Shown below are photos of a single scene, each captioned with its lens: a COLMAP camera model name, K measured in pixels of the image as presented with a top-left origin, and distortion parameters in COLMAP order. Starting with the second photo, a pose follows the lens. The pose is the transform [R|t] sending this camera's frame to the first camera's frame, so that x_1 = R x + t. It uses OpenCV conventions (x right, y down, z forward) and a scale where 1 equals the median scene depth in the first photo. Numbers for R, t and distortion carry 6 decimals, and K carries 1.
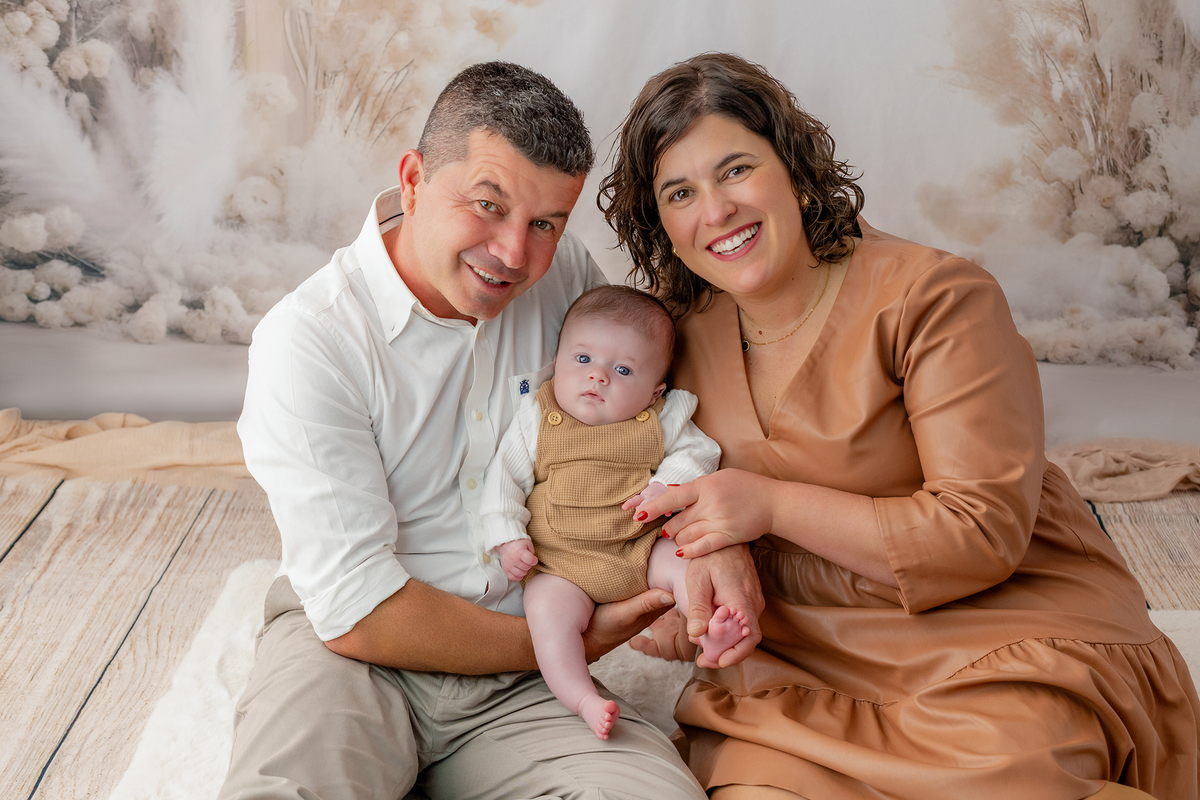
lens RADIAL K [[1767.8, 0, 599.6], [0, 1767.8, 408.1], [0, 0, 1]] dist [-0.018958, 0.000000]
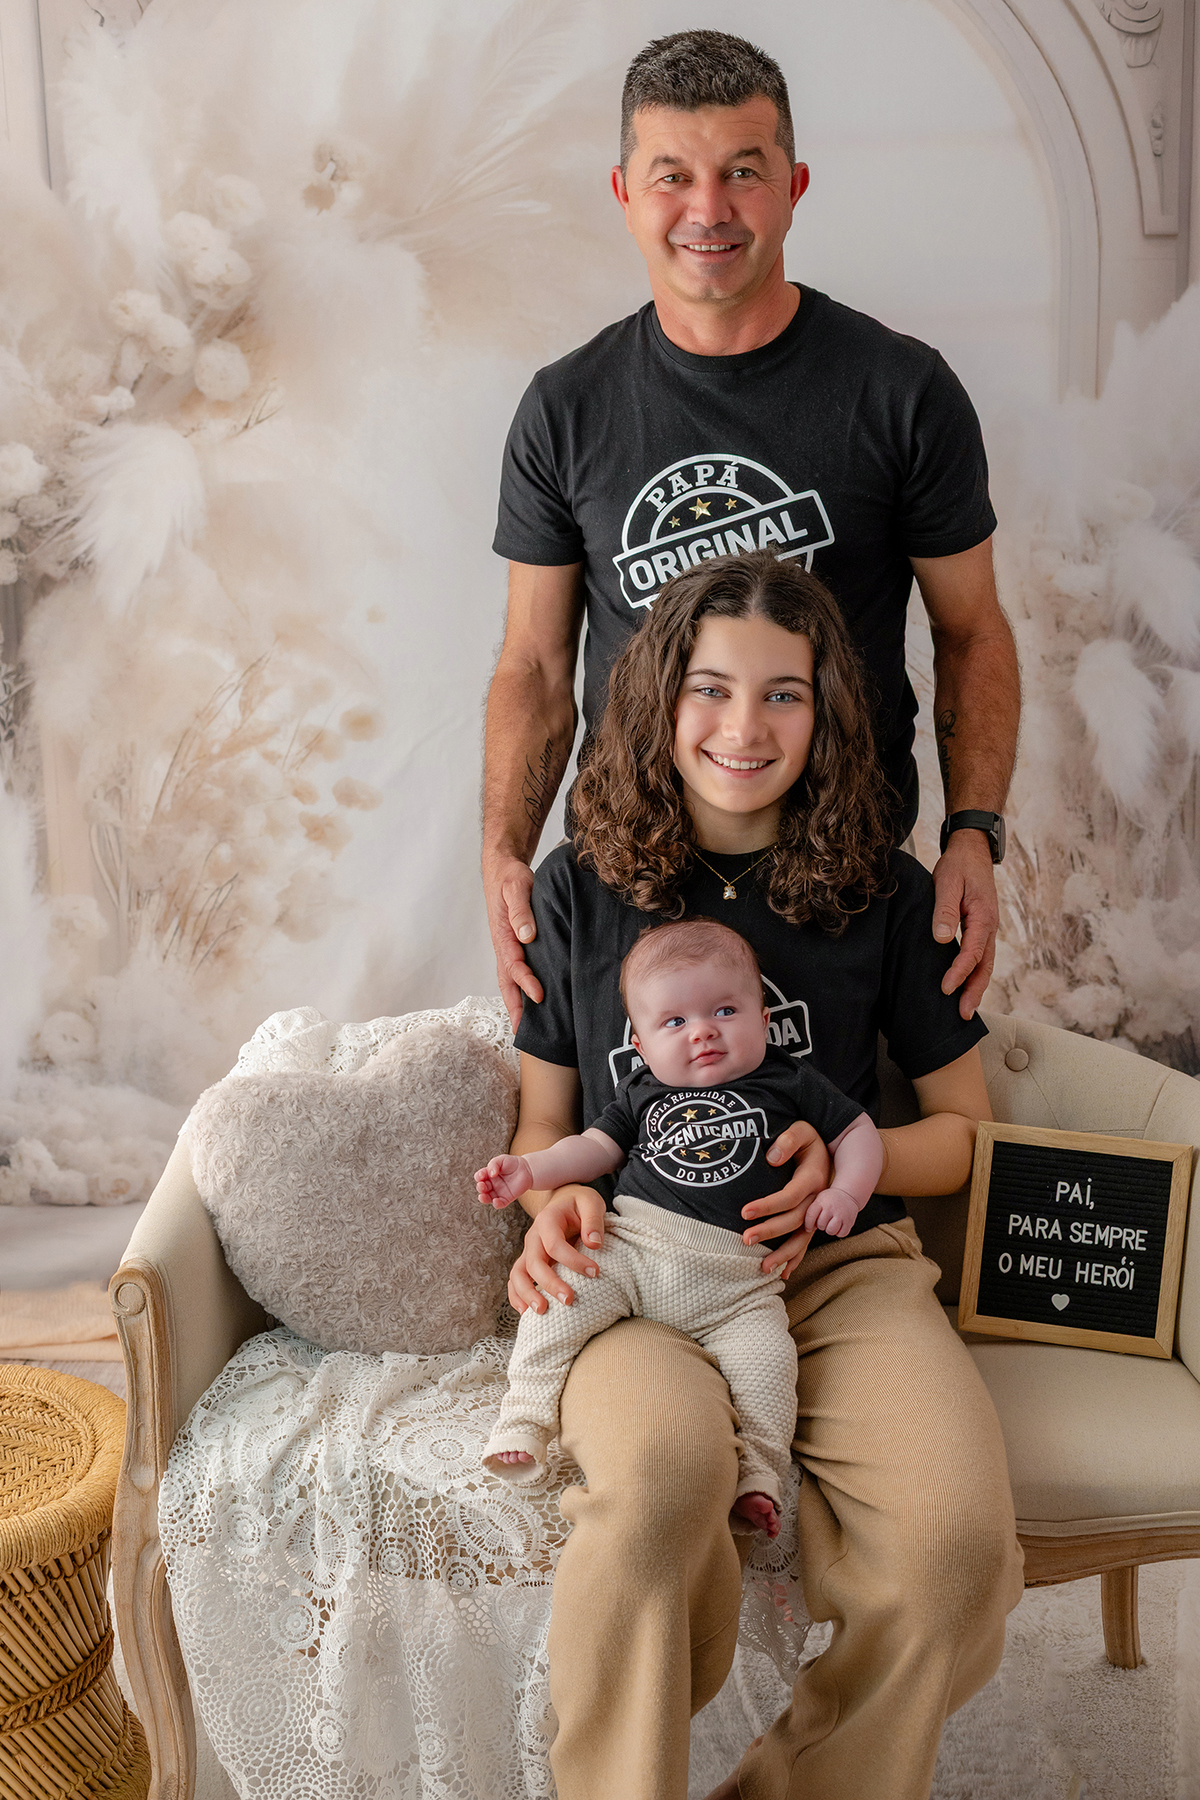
lens RADIAL K [[2651.7, 0, 606.9], [0, 2651.7, 897.7], [0, 0, 1]] dist [-0.018958, 0.000000]
pose [[0.997996, -0.043408, -0.046032, 0.137169], [0.036766, 0.989967, -0.136431, 0.001527], [0.051492, 0.134465, 0.989580, -0.292612]]
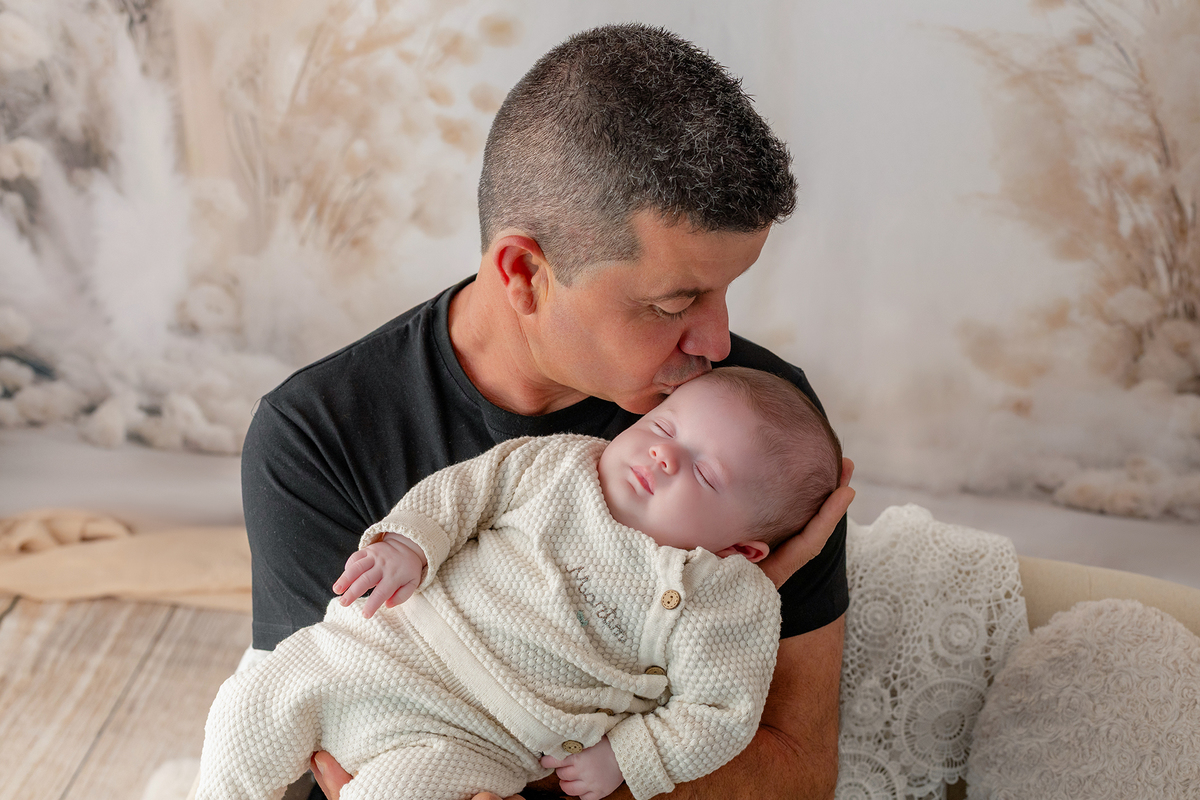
lens RADIAL K [[1767.8, 0, 599.6], [0, 1767.8, 398.0], [0, 0, 1]] dist [-0.018958, 0.000000]
pose [[0.992619, 0.040758, -0.114217, 0.109606], [-0.021870, 0.986552, 0.161980, -0.227447], [0.119283, -0.158287, 0.980162, 0.135716]]
